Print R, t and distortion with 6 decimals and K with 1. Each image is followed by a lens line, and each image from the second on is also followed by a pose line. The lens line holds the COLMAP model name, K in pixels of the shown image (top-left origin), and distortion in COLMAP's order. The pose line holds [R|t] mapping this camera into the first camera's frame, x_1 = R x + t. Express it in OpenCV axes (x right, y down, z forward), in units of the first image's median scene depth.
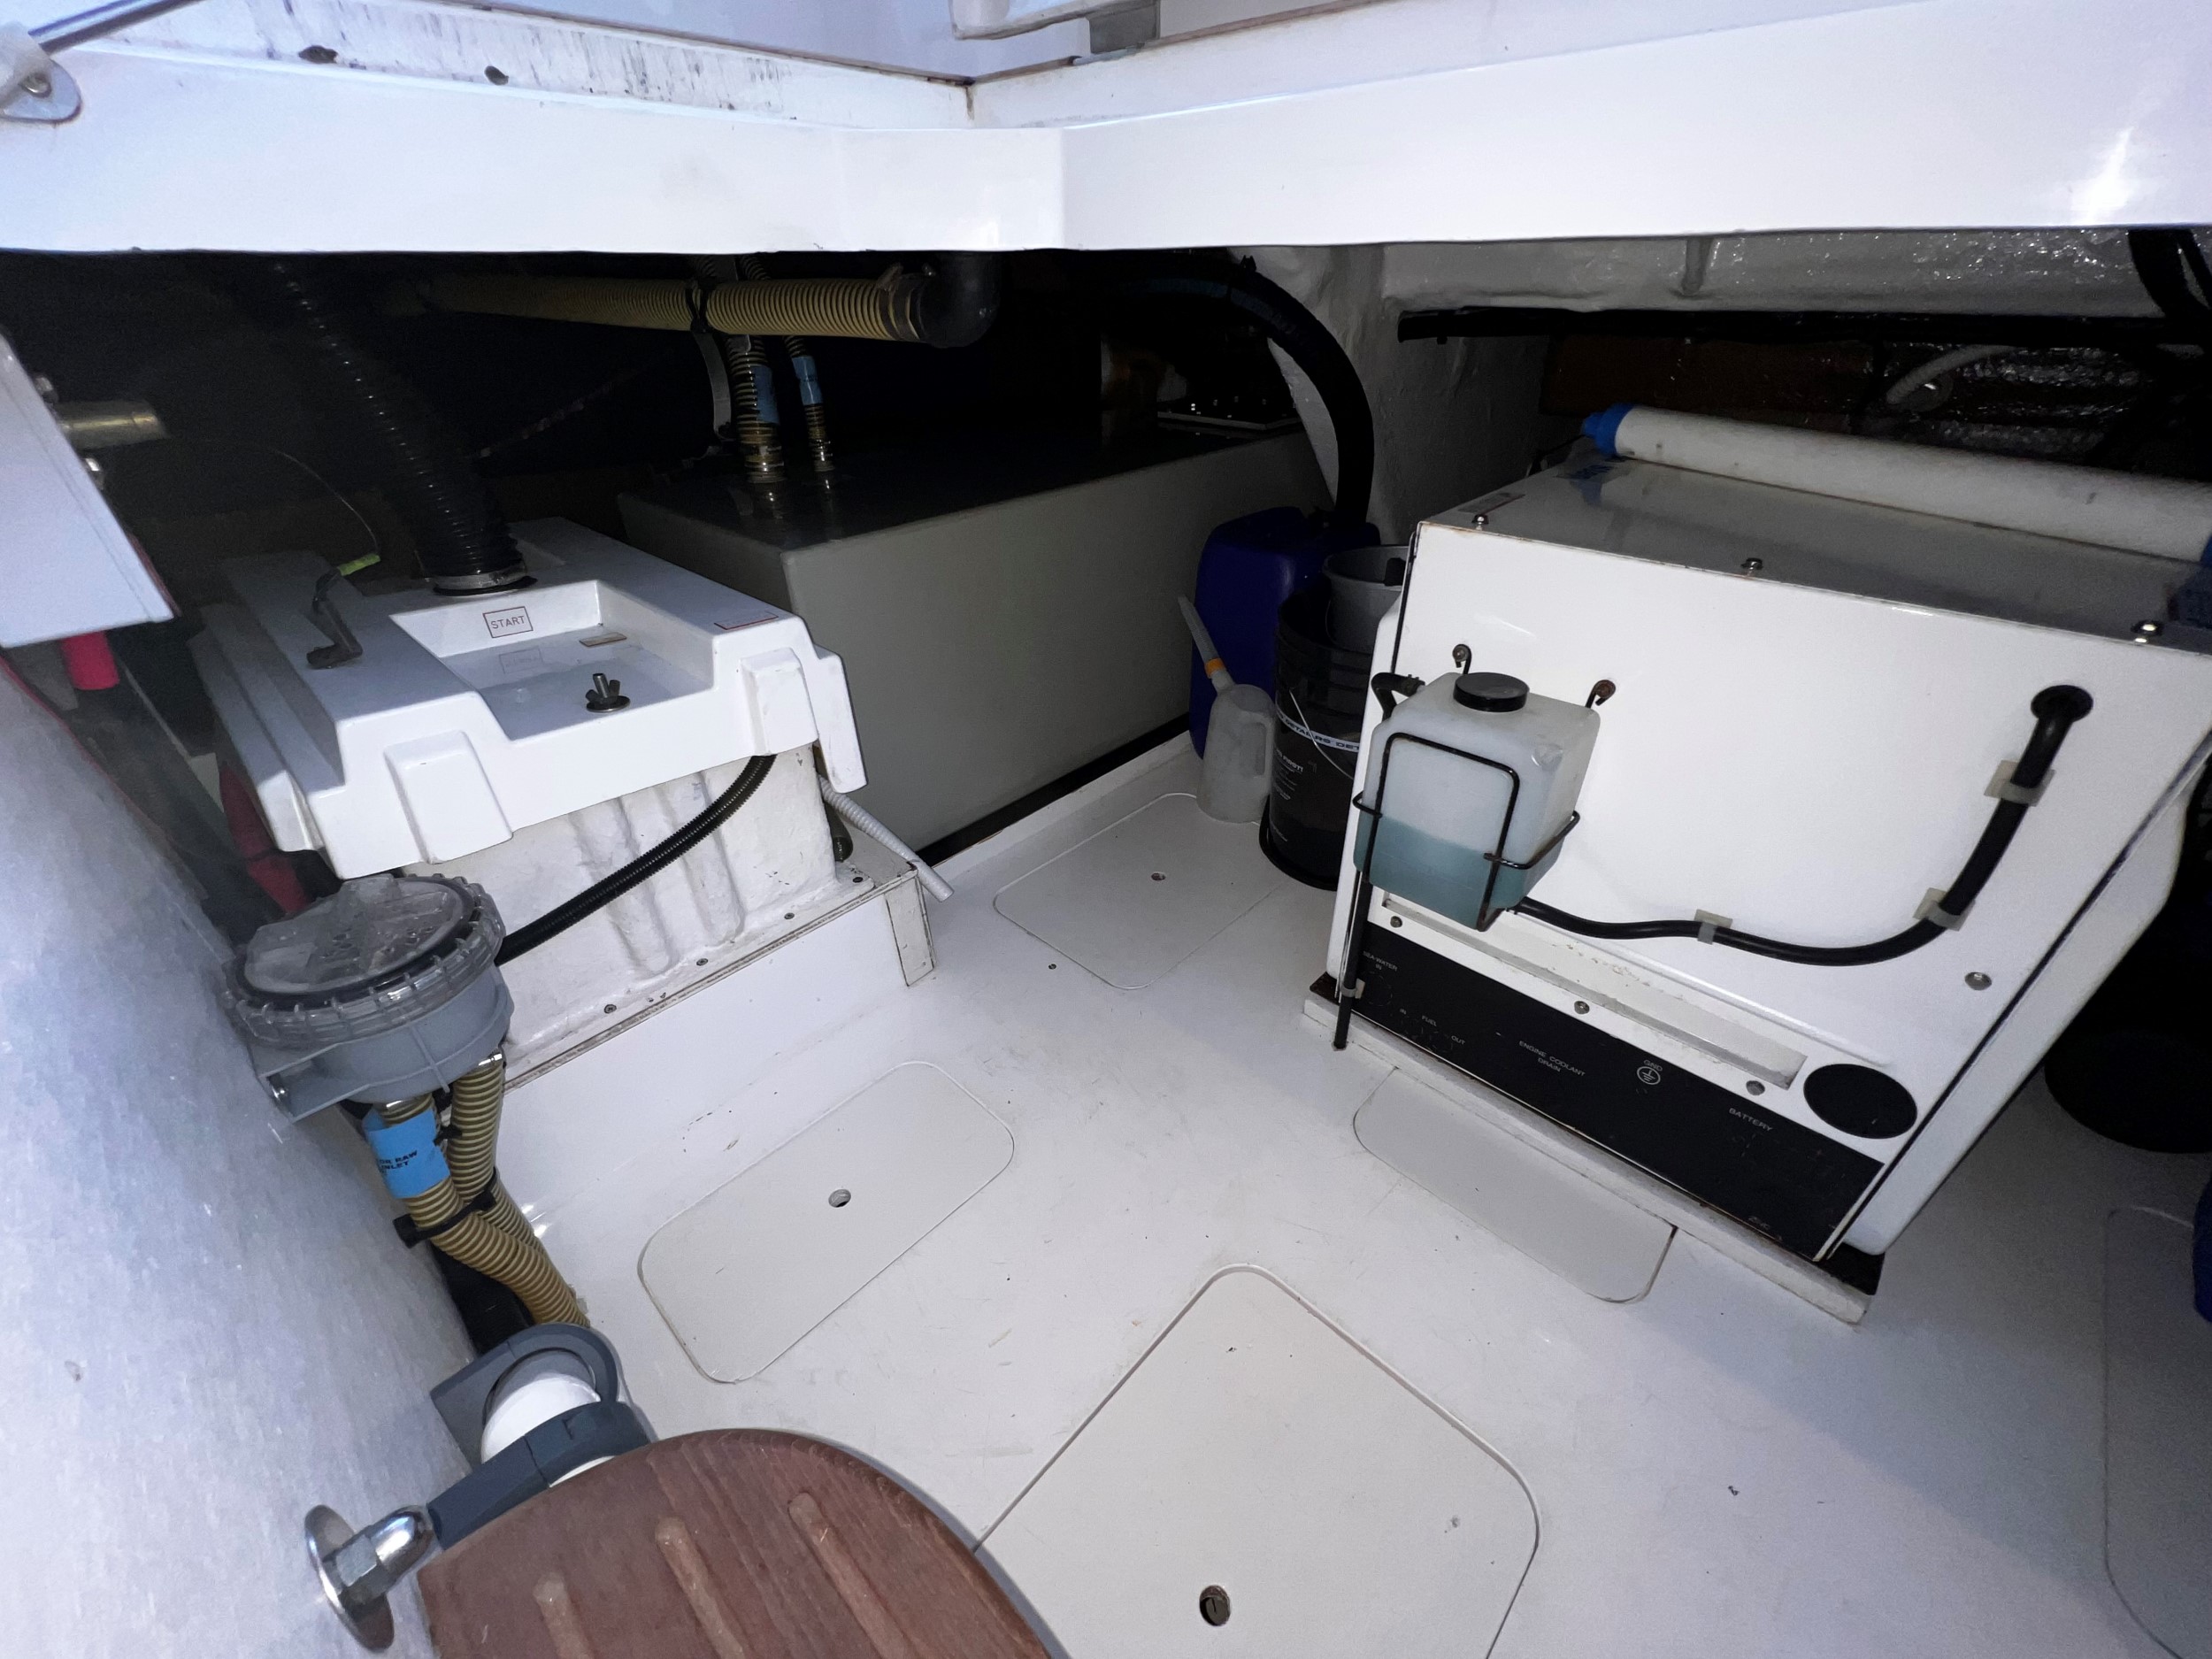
lens RADIAL K [[883.3, 0, 1111.4], [0, 883.3, 838.8], [0, 0, 1]] dist [-0.003244, -0.000129]
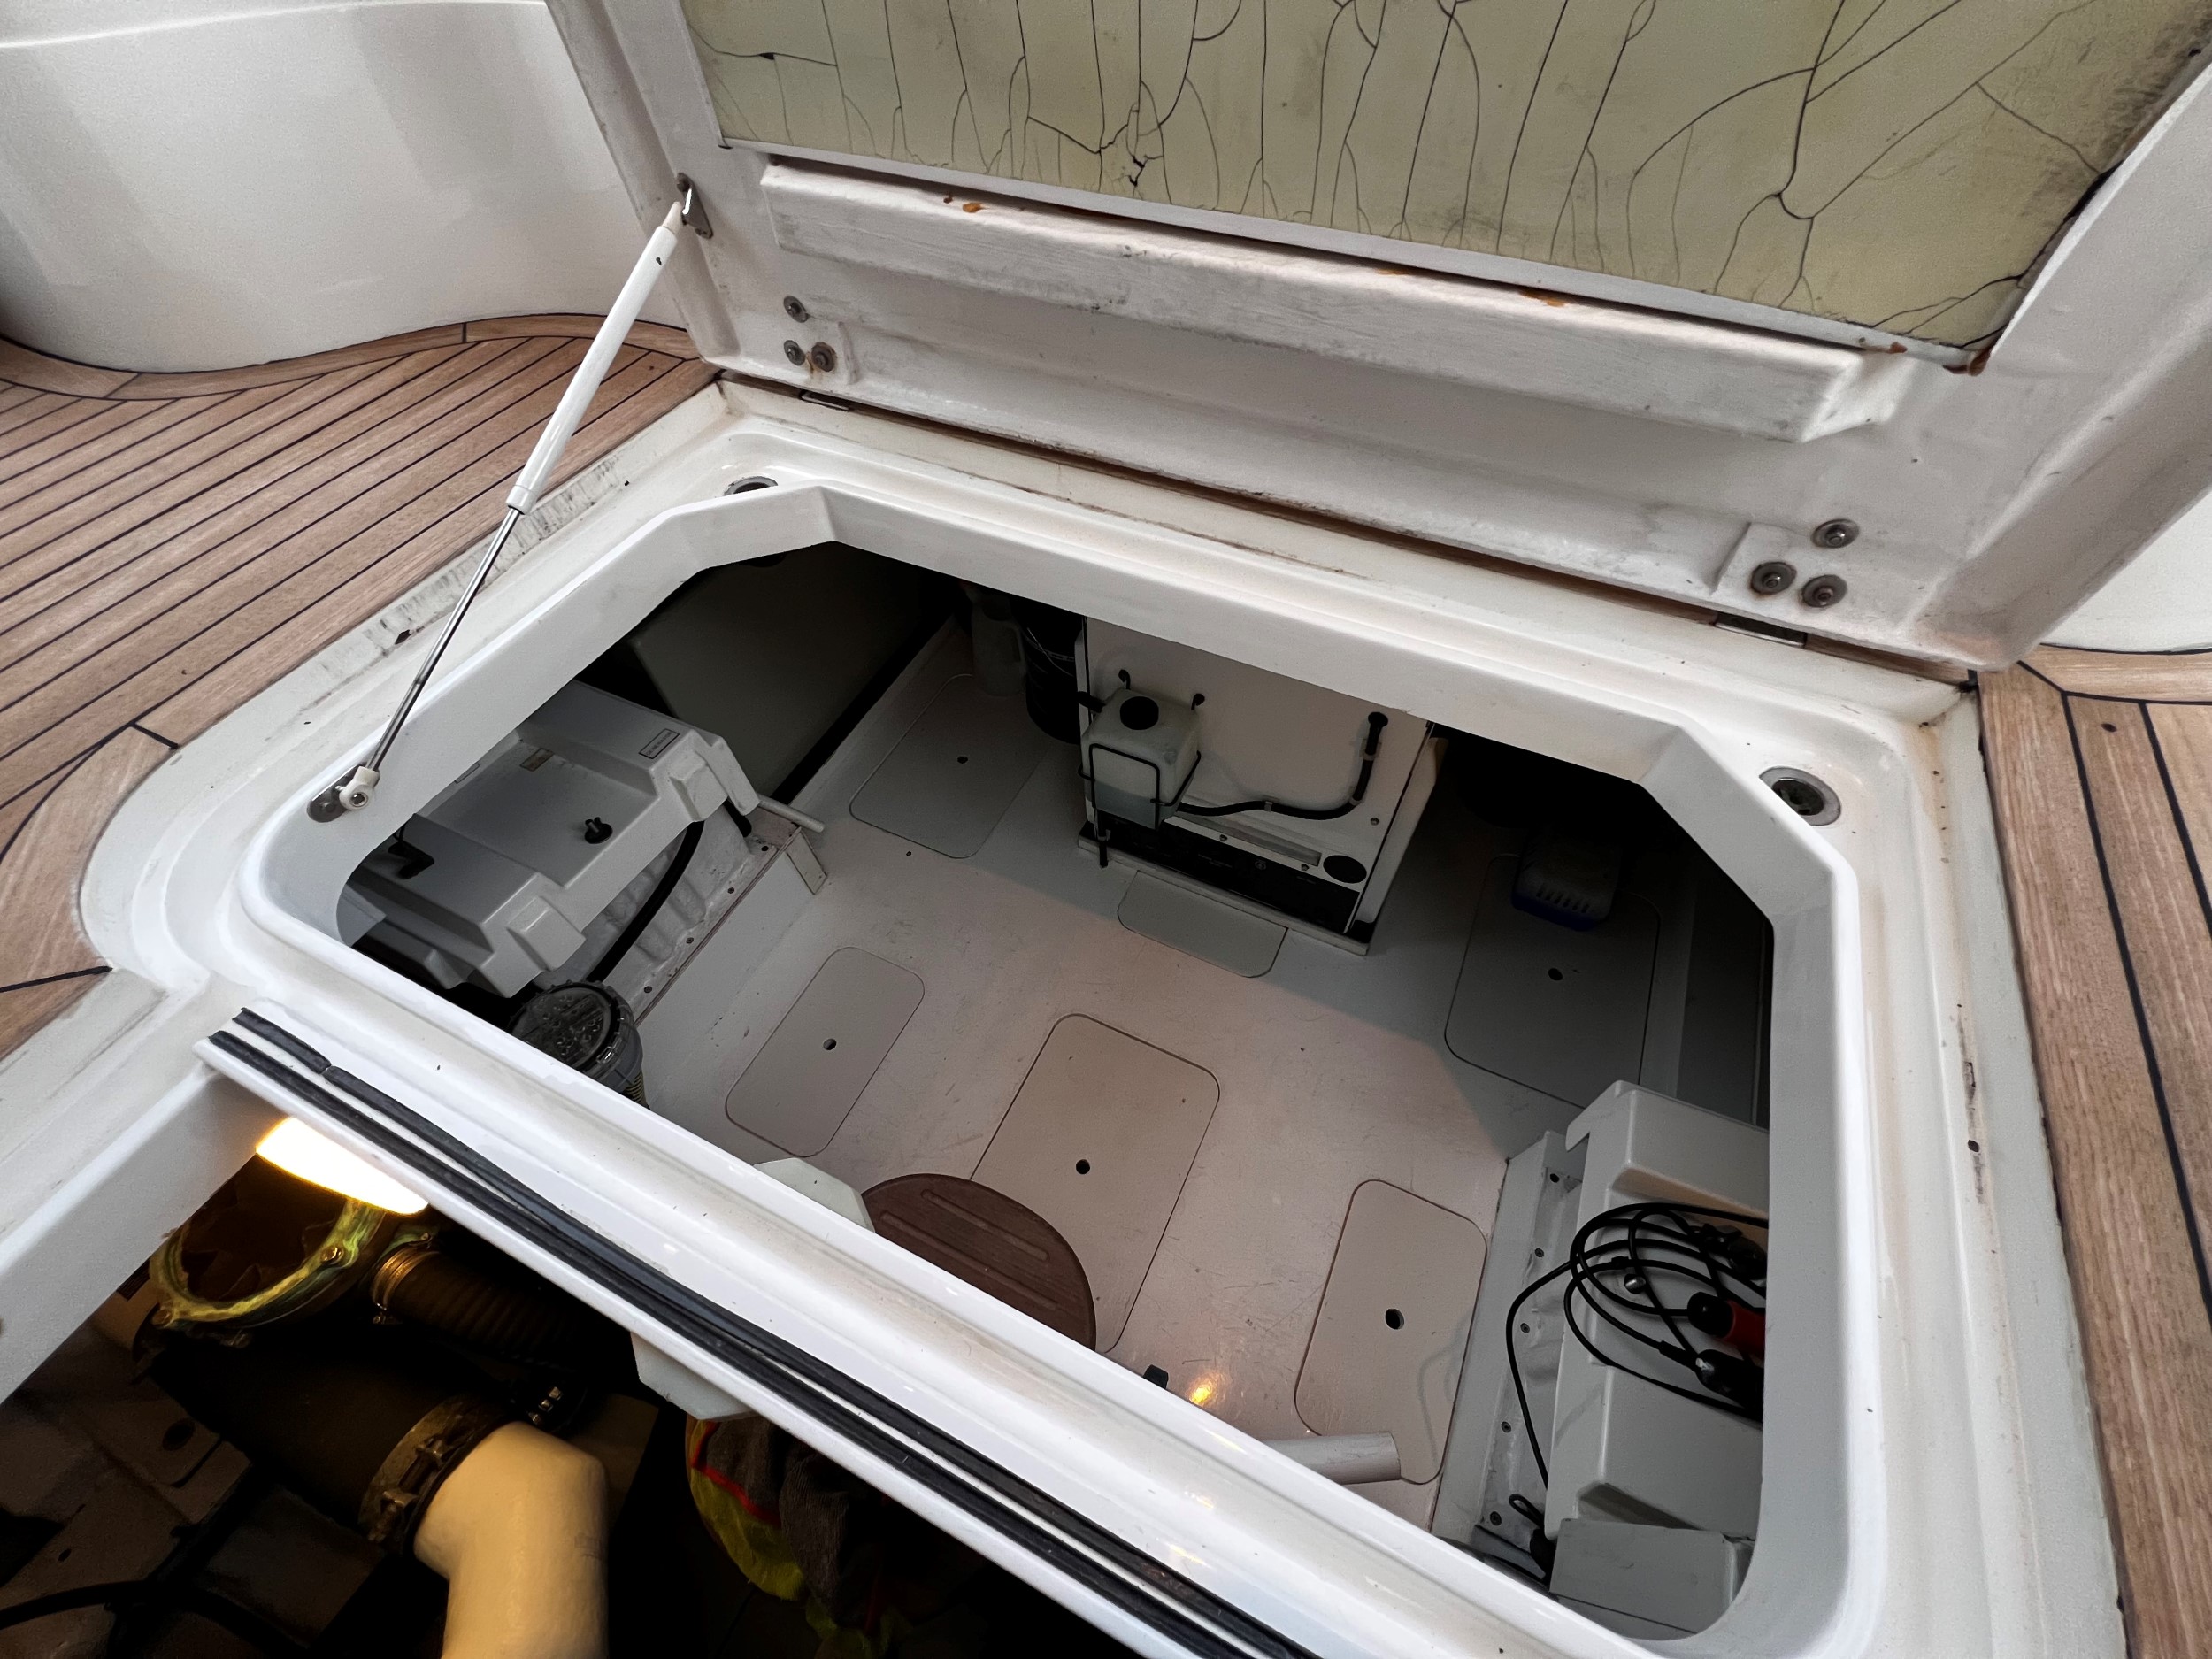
lens RADIAL K [[874.3, 0, 1112.7], [0, 874.3, 824.6], [0, 0, 1]] dist [-0.000793, -0.000025]
pose [[0.950648, -0.251759, 0.181346, 0.004994], [0.174834, 0.917503, 0.357240, -0.522331], [-0.256324, -0.307904, 0.916239, -0.576957]]
